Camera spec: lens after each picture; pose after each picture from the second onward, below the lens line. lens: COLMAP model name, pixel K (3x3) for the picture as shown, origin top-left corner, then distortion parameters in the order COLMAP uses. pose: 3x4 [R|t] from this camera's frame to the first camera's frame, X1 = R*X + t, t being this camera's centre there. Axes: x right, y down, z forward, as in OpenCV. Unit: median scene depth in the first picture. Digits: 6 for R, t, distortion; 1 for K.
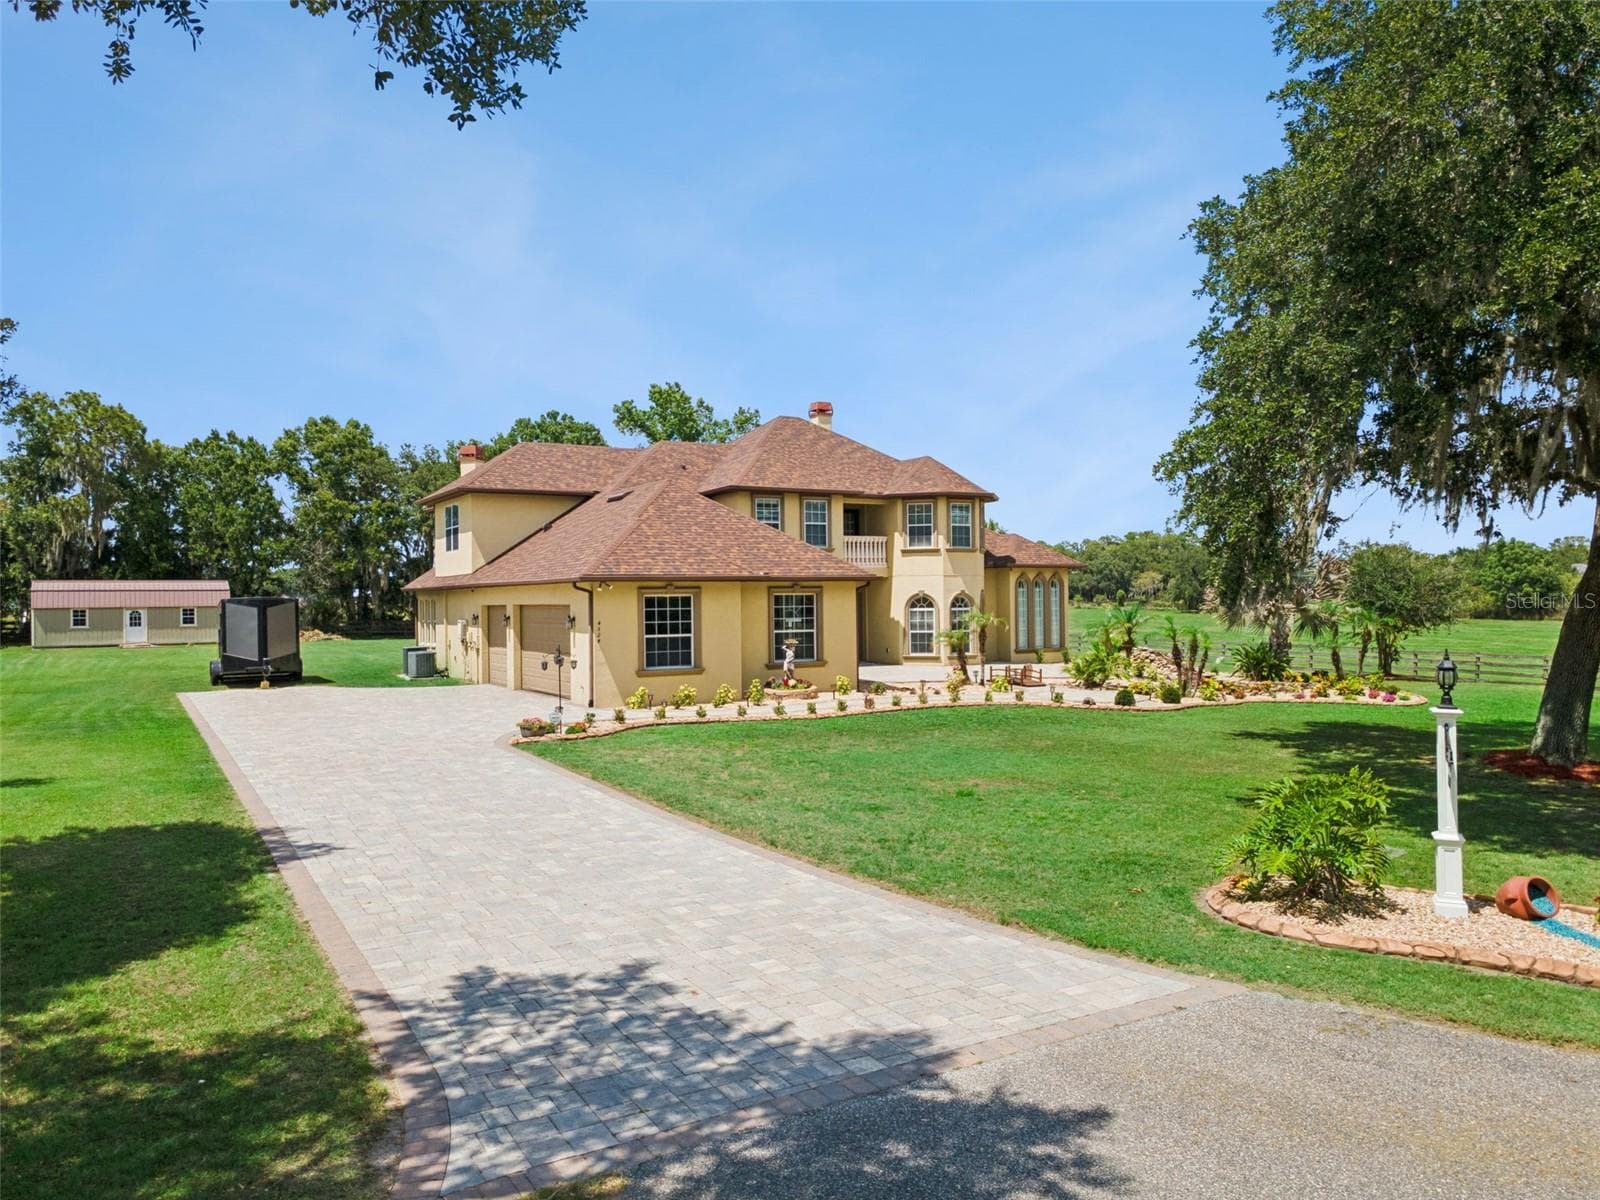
lens RADIAL K [[1157.3, 0, 800.0], [0, 1157.3, 600.0], [0, 0, 1]] dist [0.054212, 0.000912]
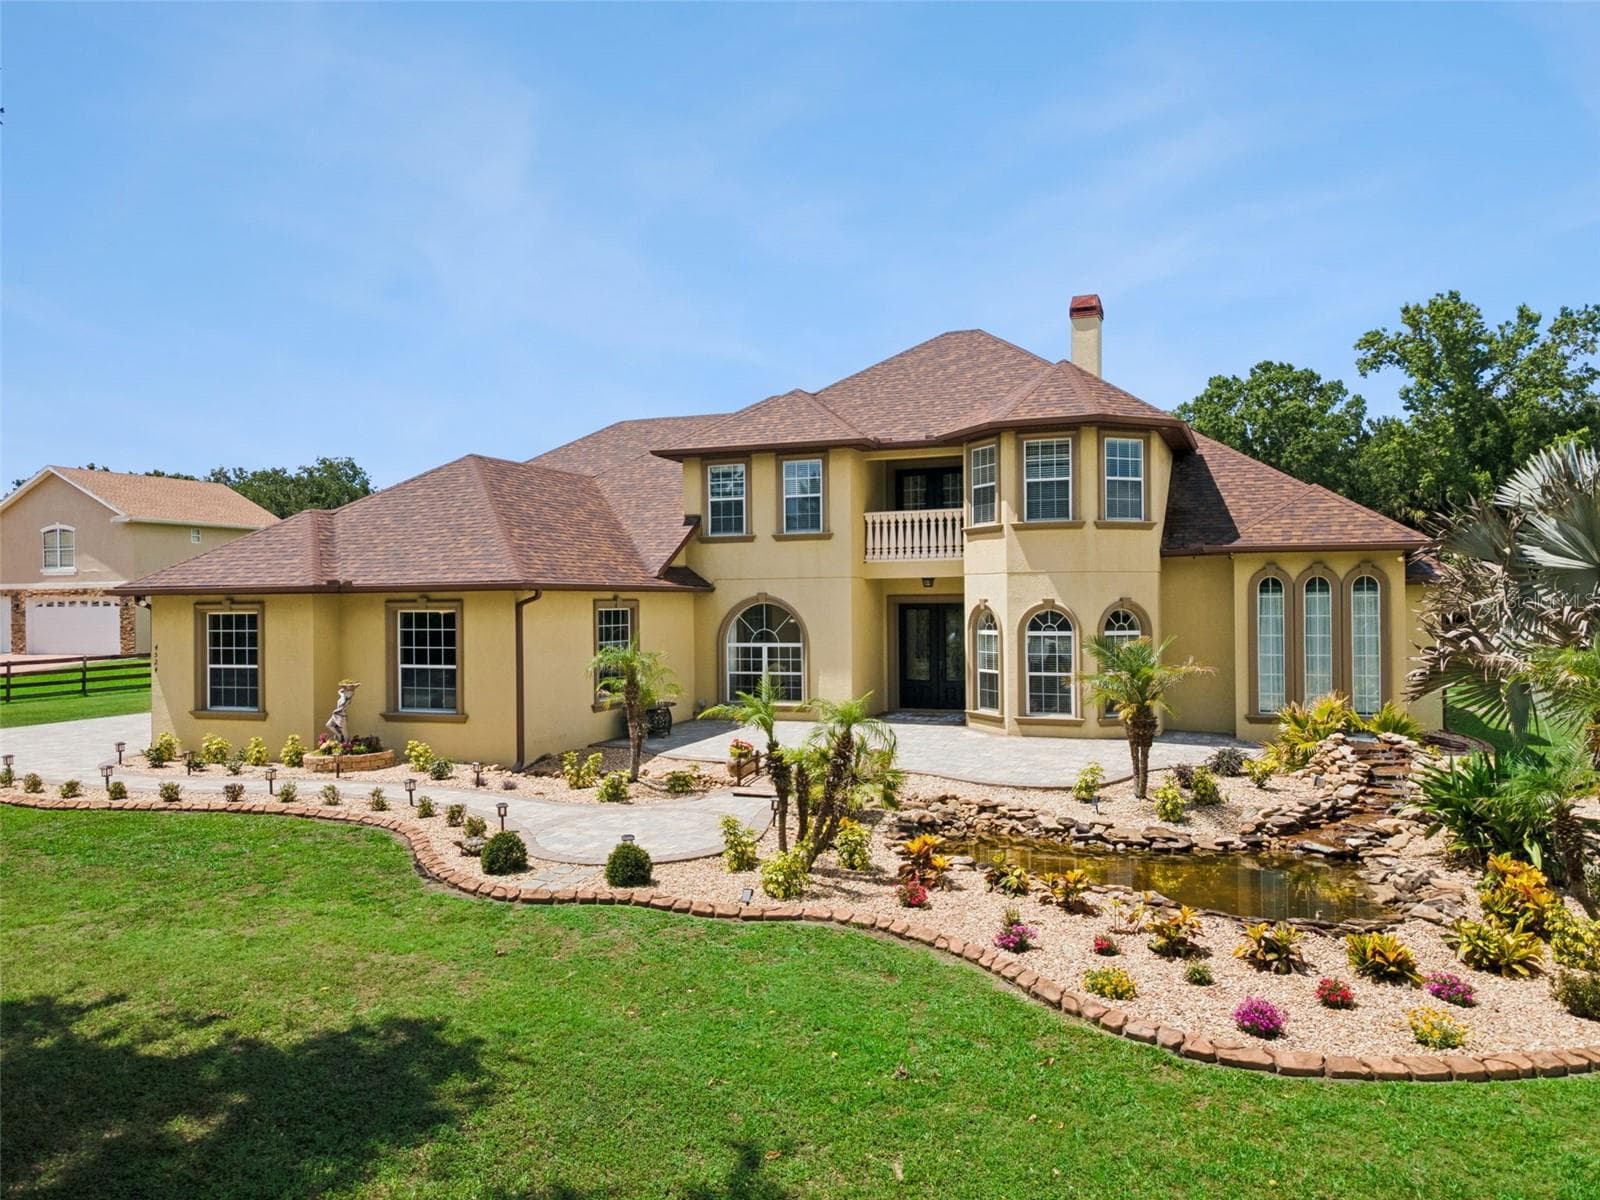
lens RADIAL K [[1157.3, 0, 800.0], [0, 1157.3, 600.0], [0, 0, 1]] dist [0.054212, 0.000912]
pose [[0.585990, 0.002654, -0.810314, 0.582158], [0.000883, 0.999992, 0.003914, -0.012436], [0.810318, -0.003009, 0.585983, 0.683639]]
